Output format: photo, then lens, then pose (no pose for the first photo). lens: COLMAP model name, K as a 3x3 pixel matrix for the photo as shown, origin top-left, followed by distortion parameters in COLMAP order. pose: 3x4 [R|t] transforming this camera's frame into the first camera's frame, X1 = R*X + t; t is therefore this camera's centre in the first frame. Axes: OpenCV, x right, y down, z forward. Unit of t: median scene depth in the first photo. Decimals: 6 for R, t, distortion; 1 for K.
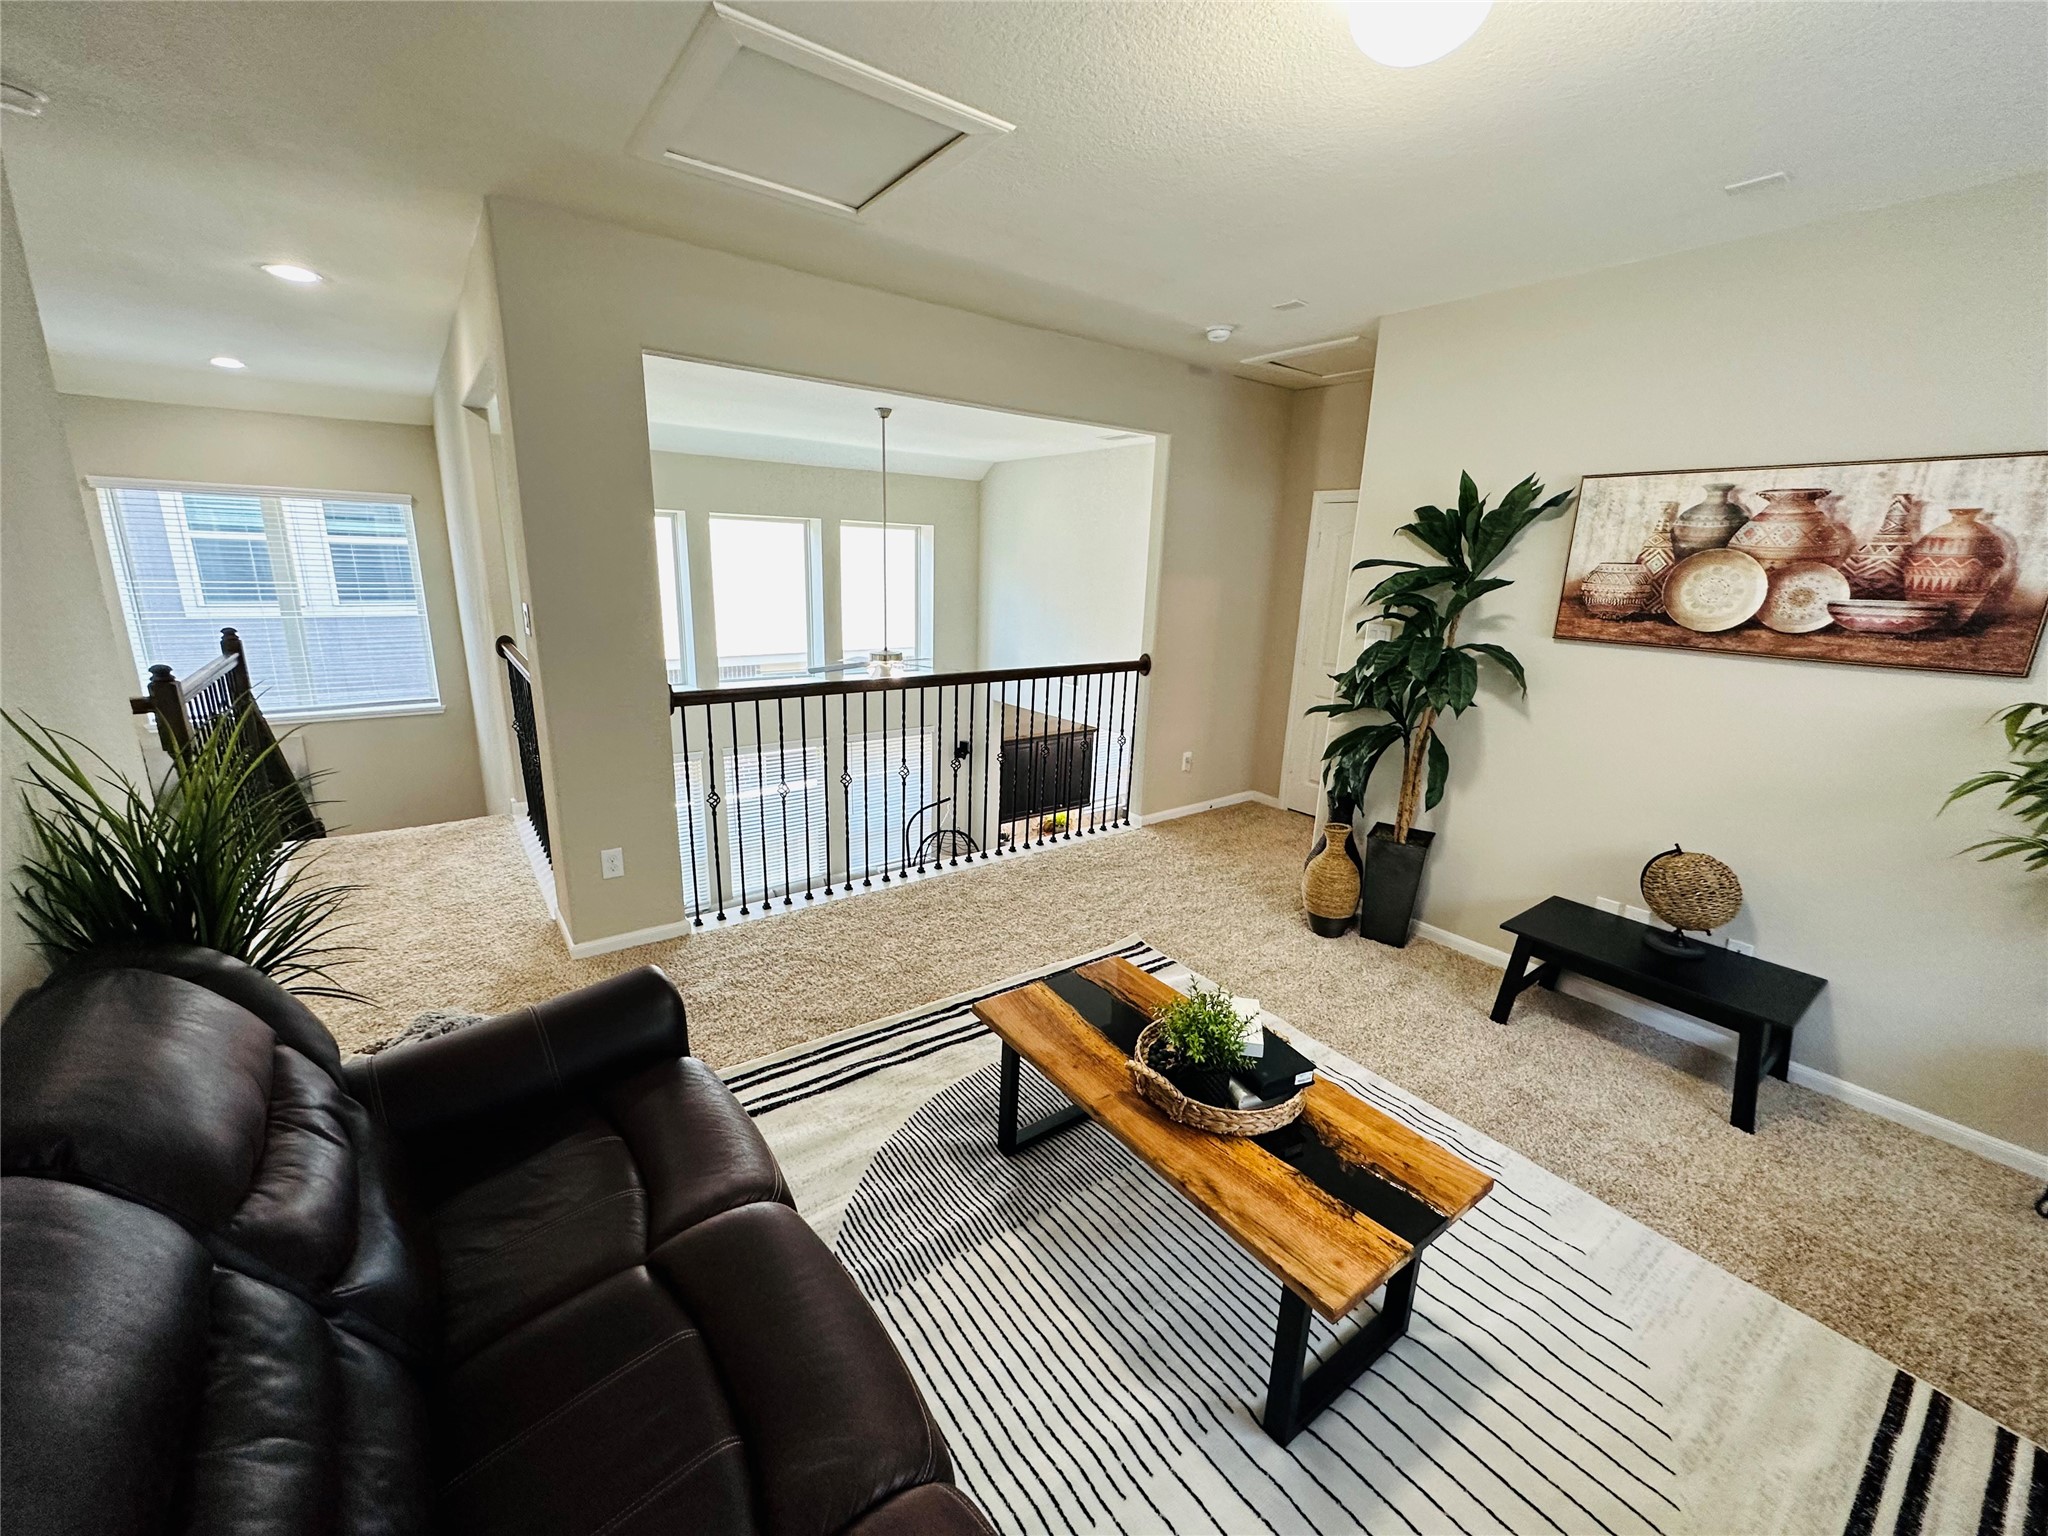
lens RADIAL K [[814.7, 0, 1023.1], [0, 814.7, 764.3], [0, 0, 1]] dist [0.000468, -0.000357]
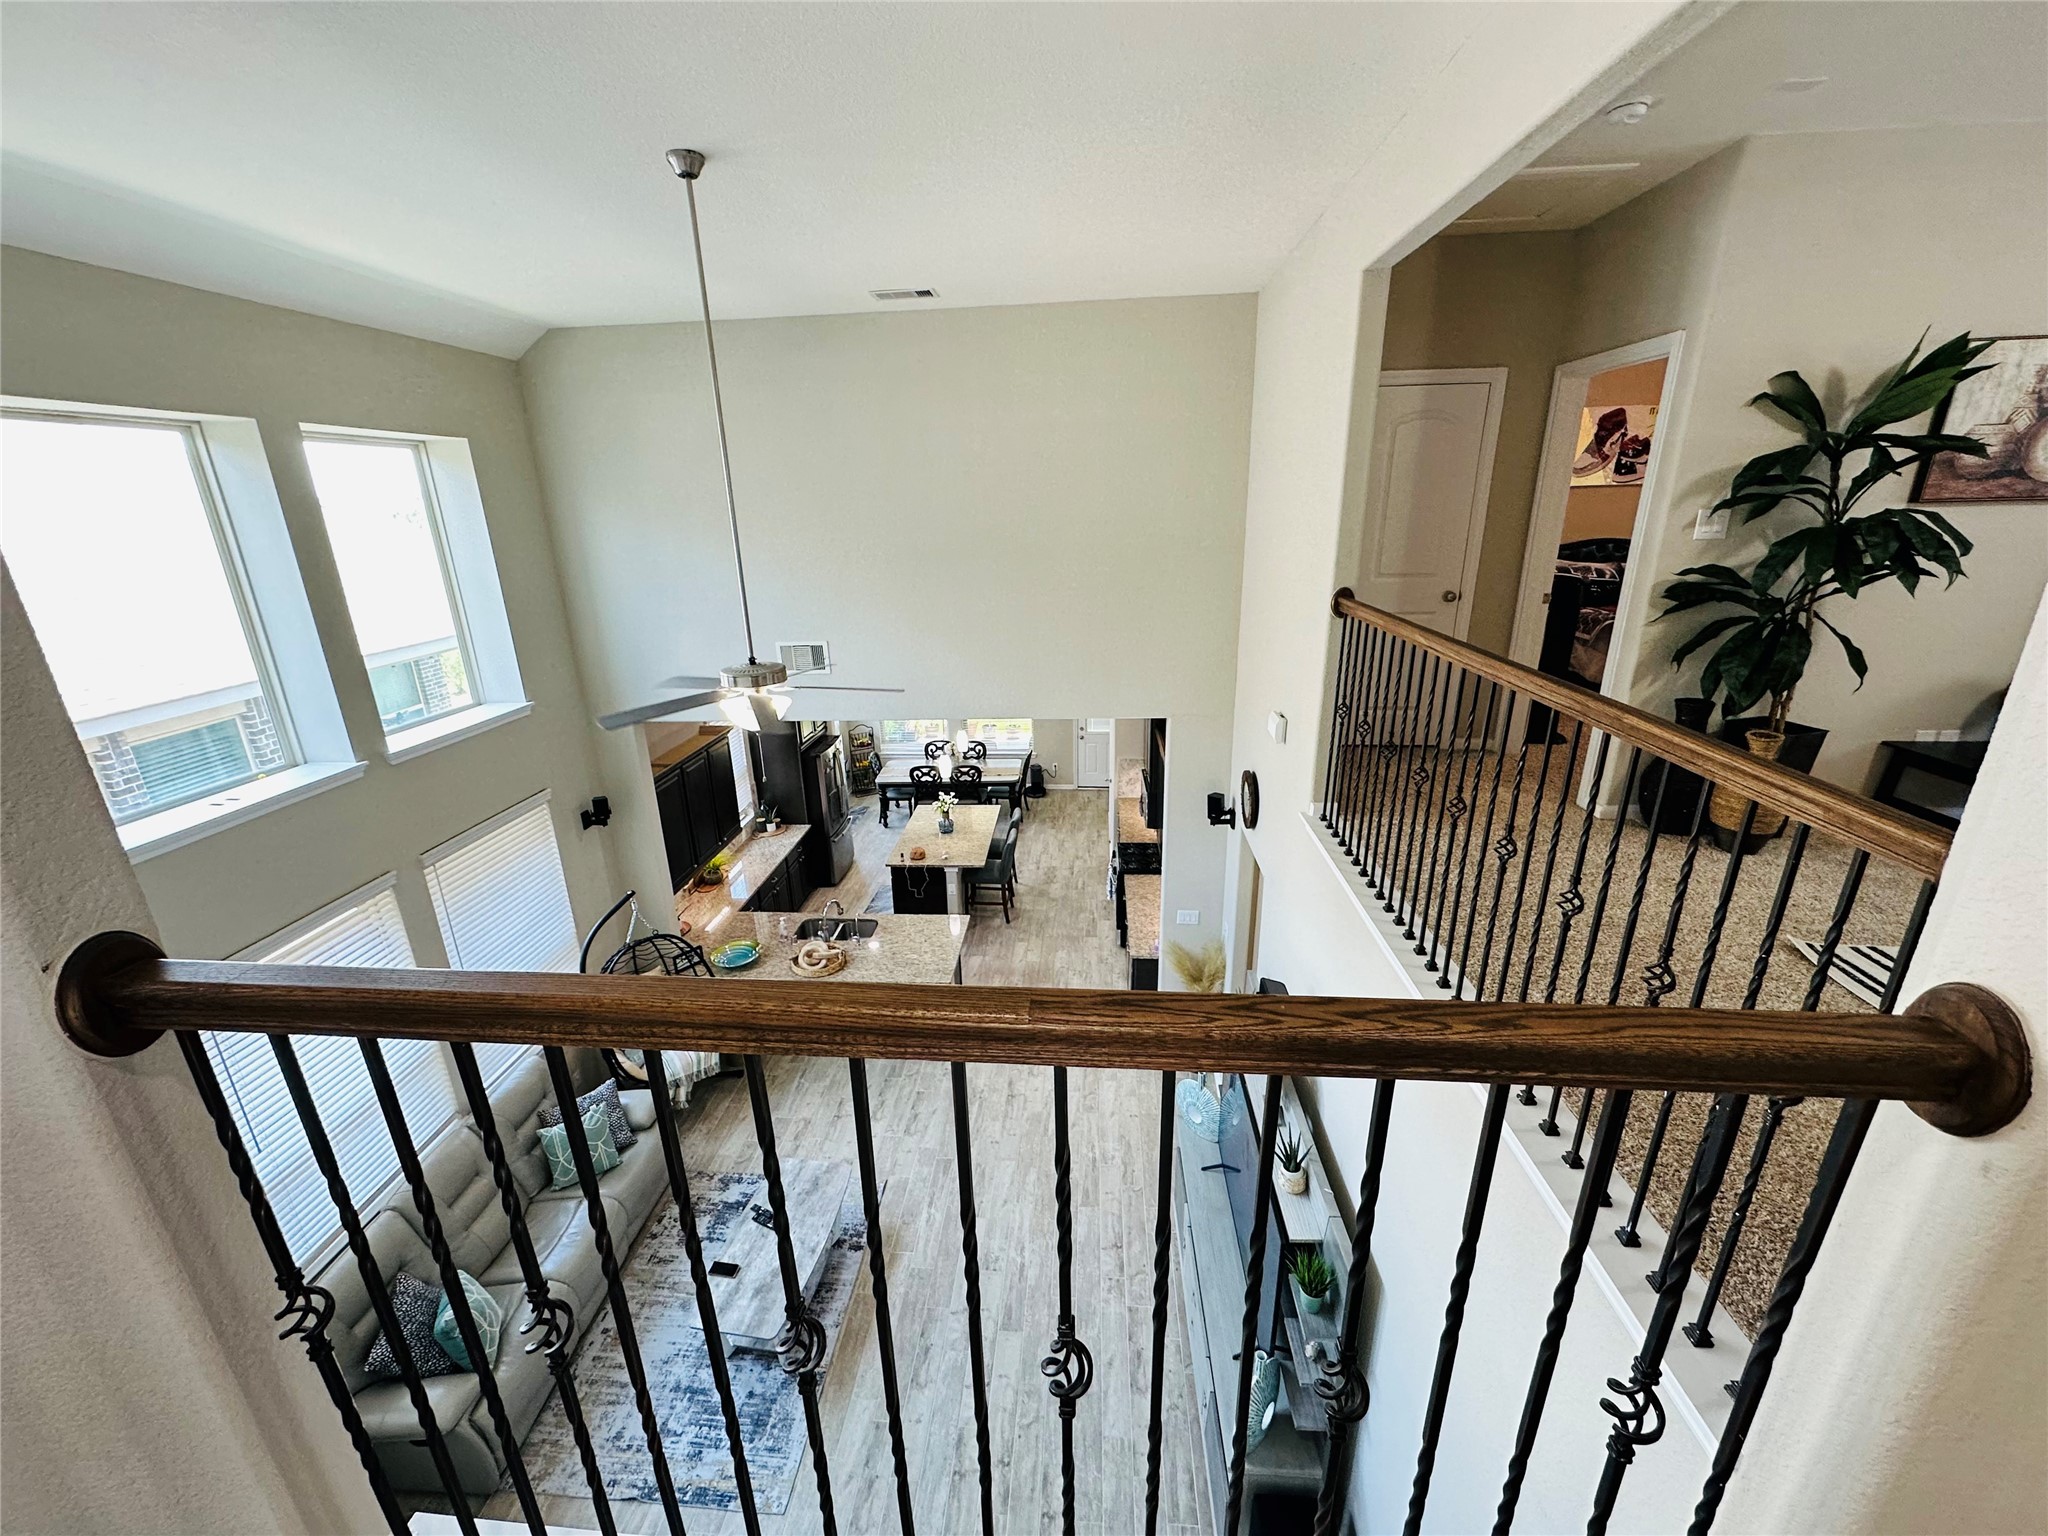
lens RADIAL K [[814.7, 0, 1023.5], [0, 814.7, 768.4], [0, 0, 1]] dist [0.000468, -0.000357]
pose [[0.662202, -0.280605, 0.694802, -1.066596], [0.229585, 0.958620, 0.168338, -0.306114], [-0.713288, 0.048042, 0.699223, 1.264310]]
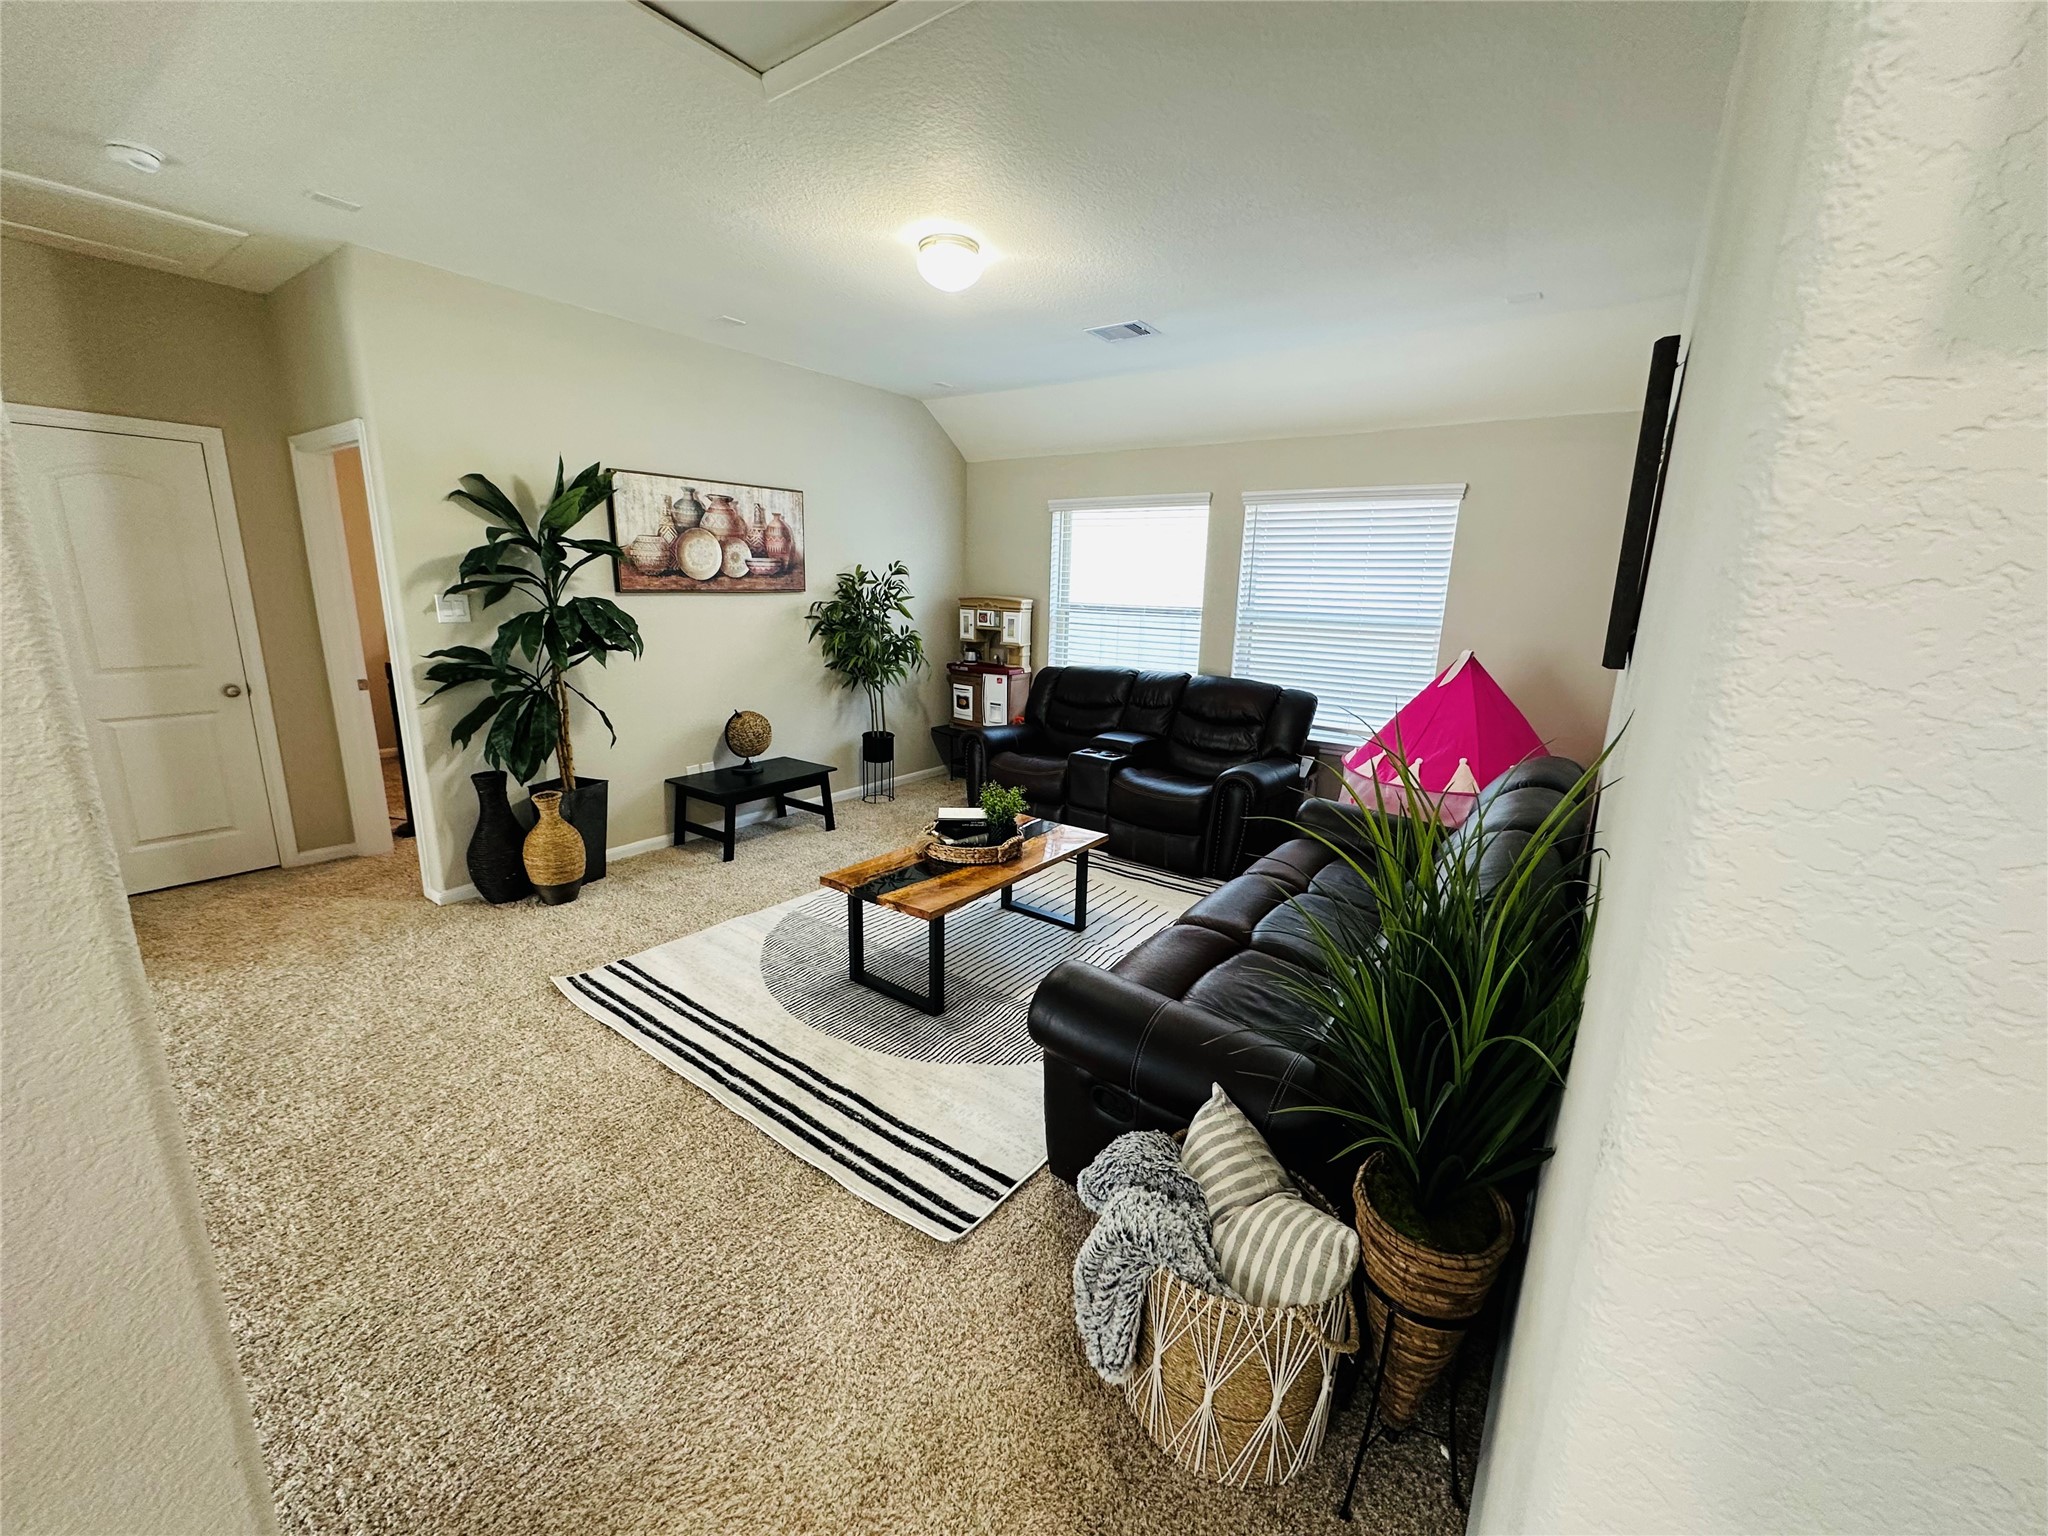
lens RADIAL K [[814.7, 0, 1017.1], [0, 814.7, 767.7], [0, 0, 1]] dist [0.000468, -0.000357]
pose [[-0.292150, -0.252597, 0.922412, -0.930711], [0.206946, 0.924942, 0.318835, -0.206033], [-0.933714, 0.284037, -0.217948, 0.882015]]
